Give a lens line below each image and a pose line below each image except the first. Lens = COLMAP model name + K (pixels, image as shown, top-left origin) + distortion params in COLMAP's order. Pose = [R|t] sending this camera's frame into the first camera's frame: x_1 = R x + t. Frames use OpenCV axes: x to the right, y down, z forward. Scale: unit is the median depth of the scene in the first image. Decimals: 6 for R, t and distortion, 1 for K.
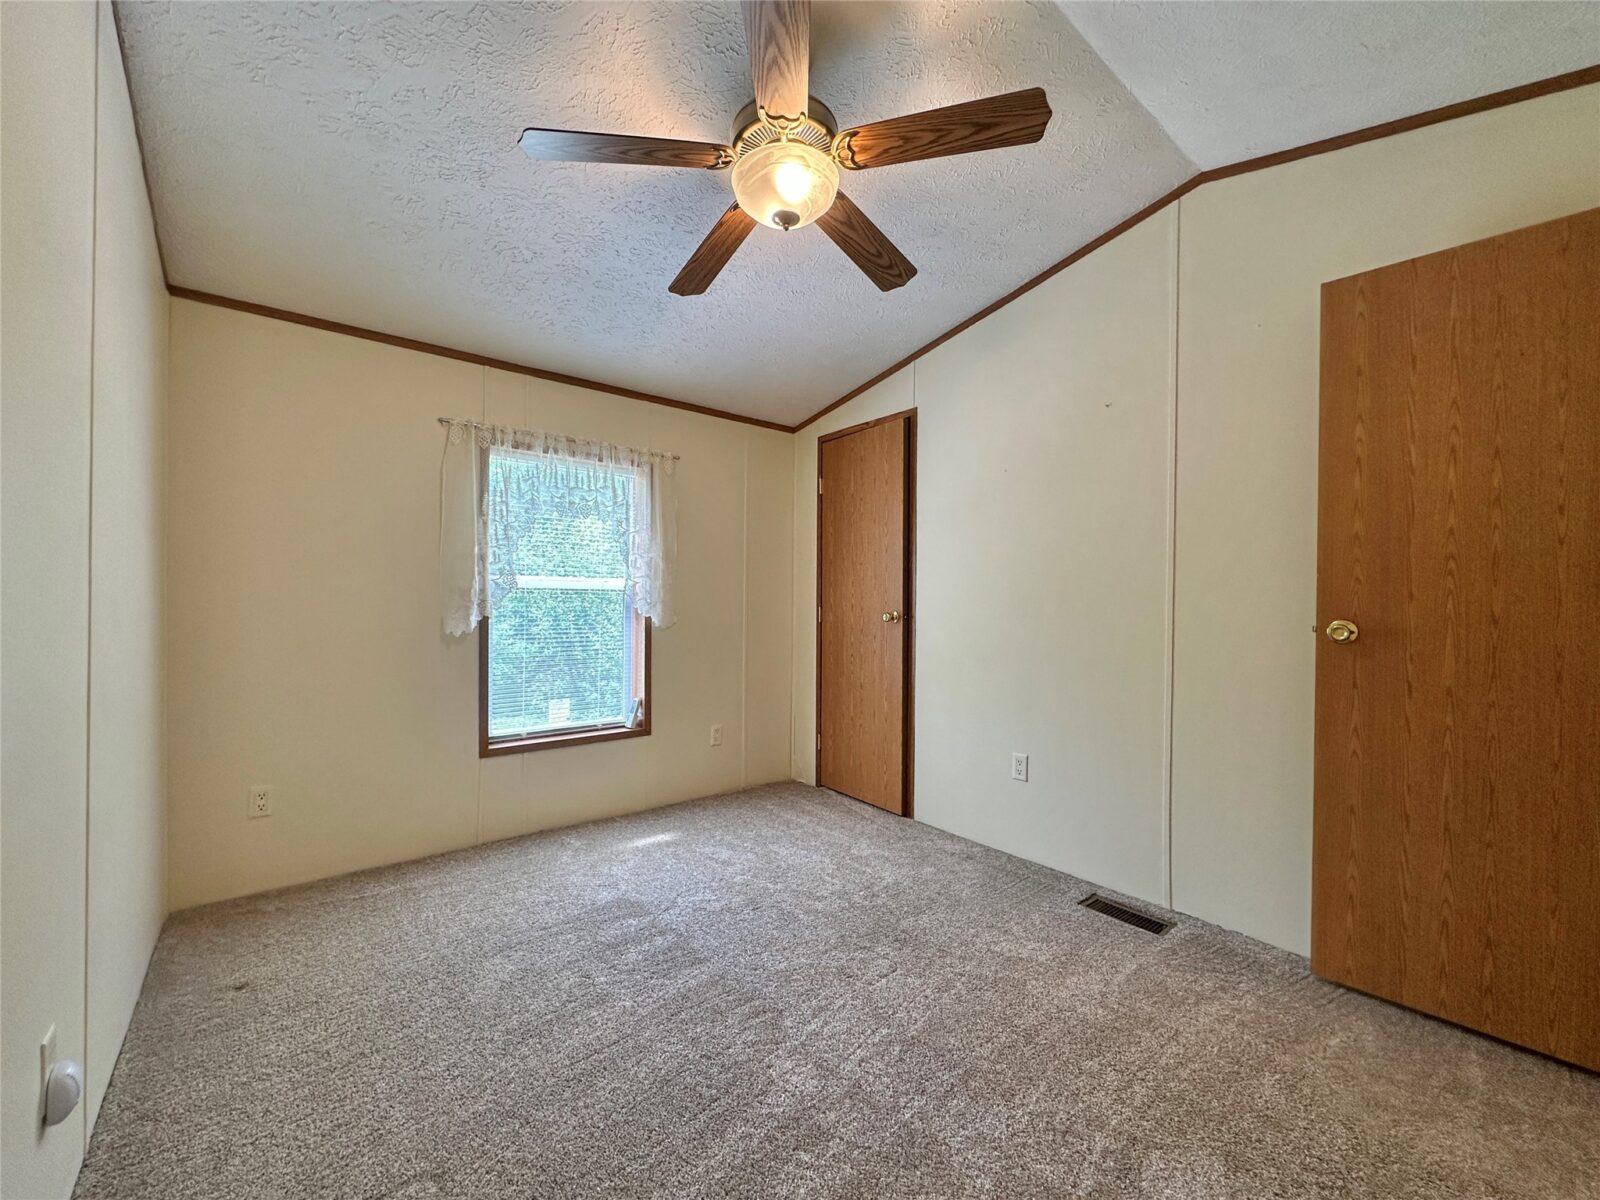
lens RADIAL K [[644.7, 0, 800.1], [0, 644.7, 604.0], [0, 0, 1]] dist [0.000129, 0.000606]
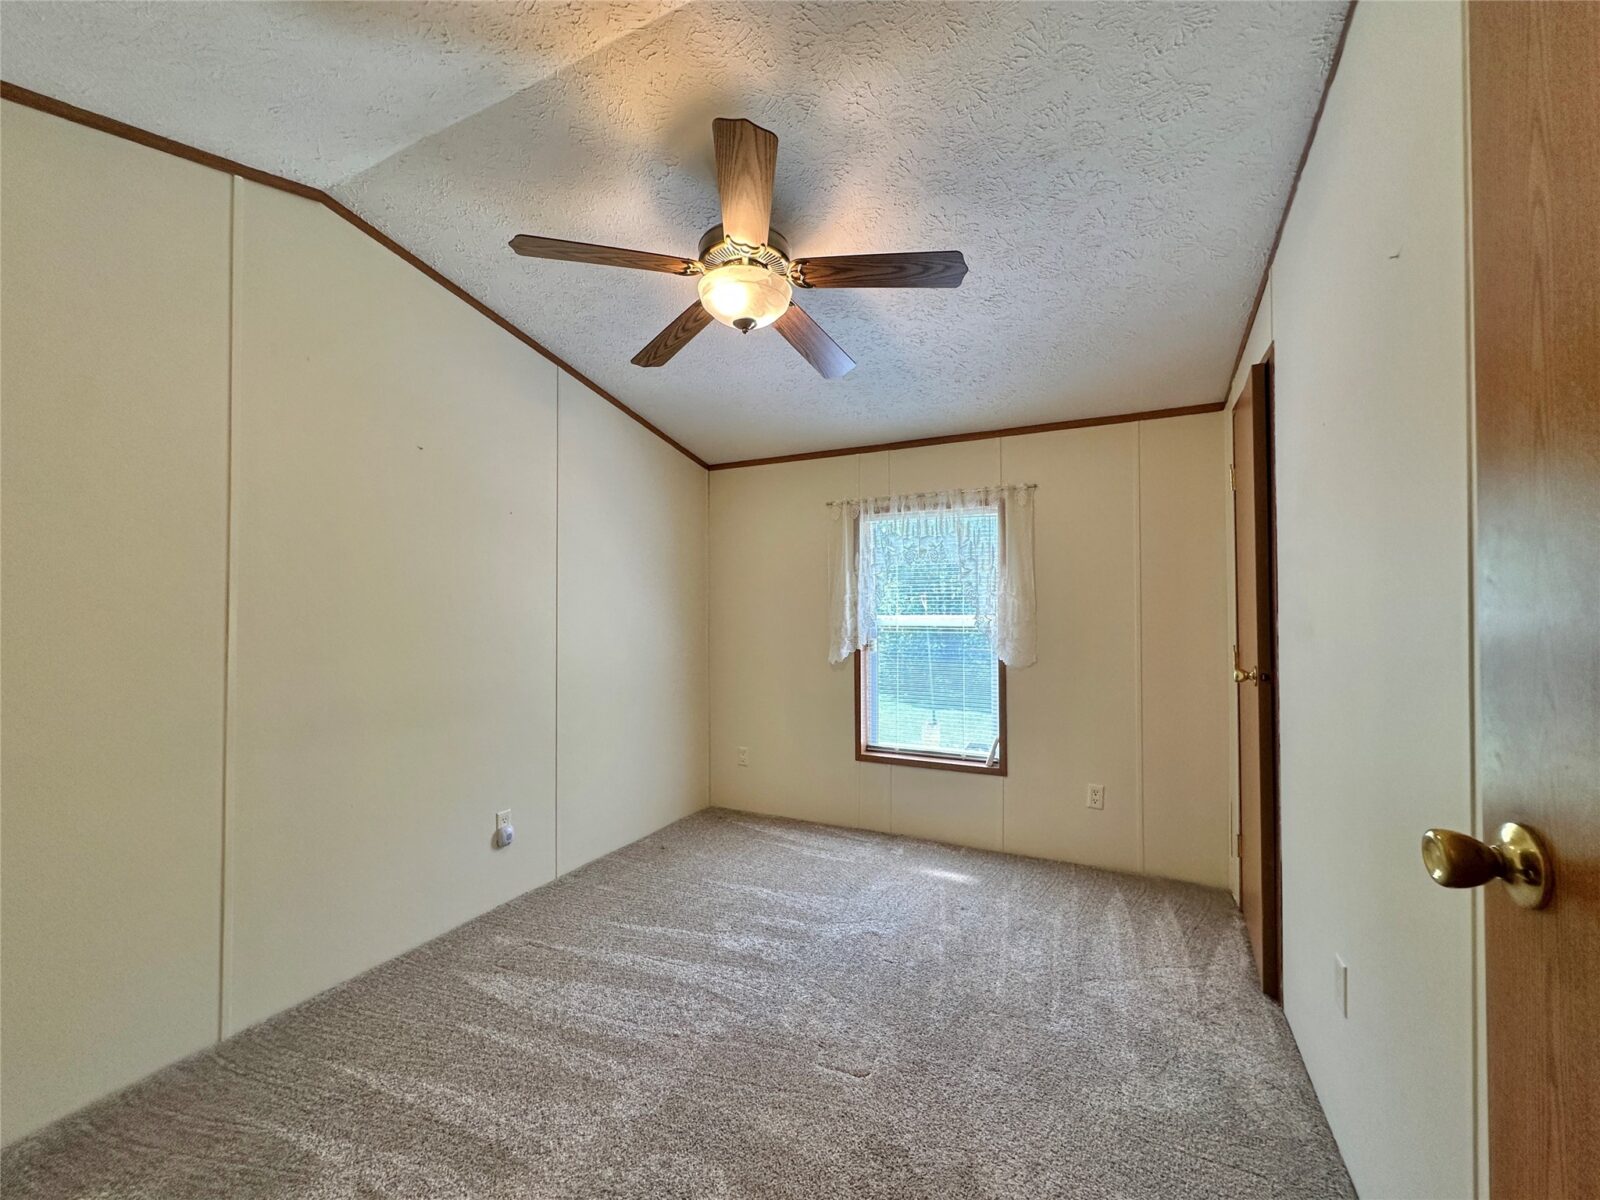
lens RADIAL K [[644.7, 0, 800.0], [0, 644.7, 601.3], [0, 0, 1]] dist [0.000129, 0.000606]
pose [[0.412689, -0.023786, -0.910561, 0.589864], [-0.000414, 0.999654, -0.026301, -0.039258], [0.910872, 0.011231, 0.412536, 0.346719]]
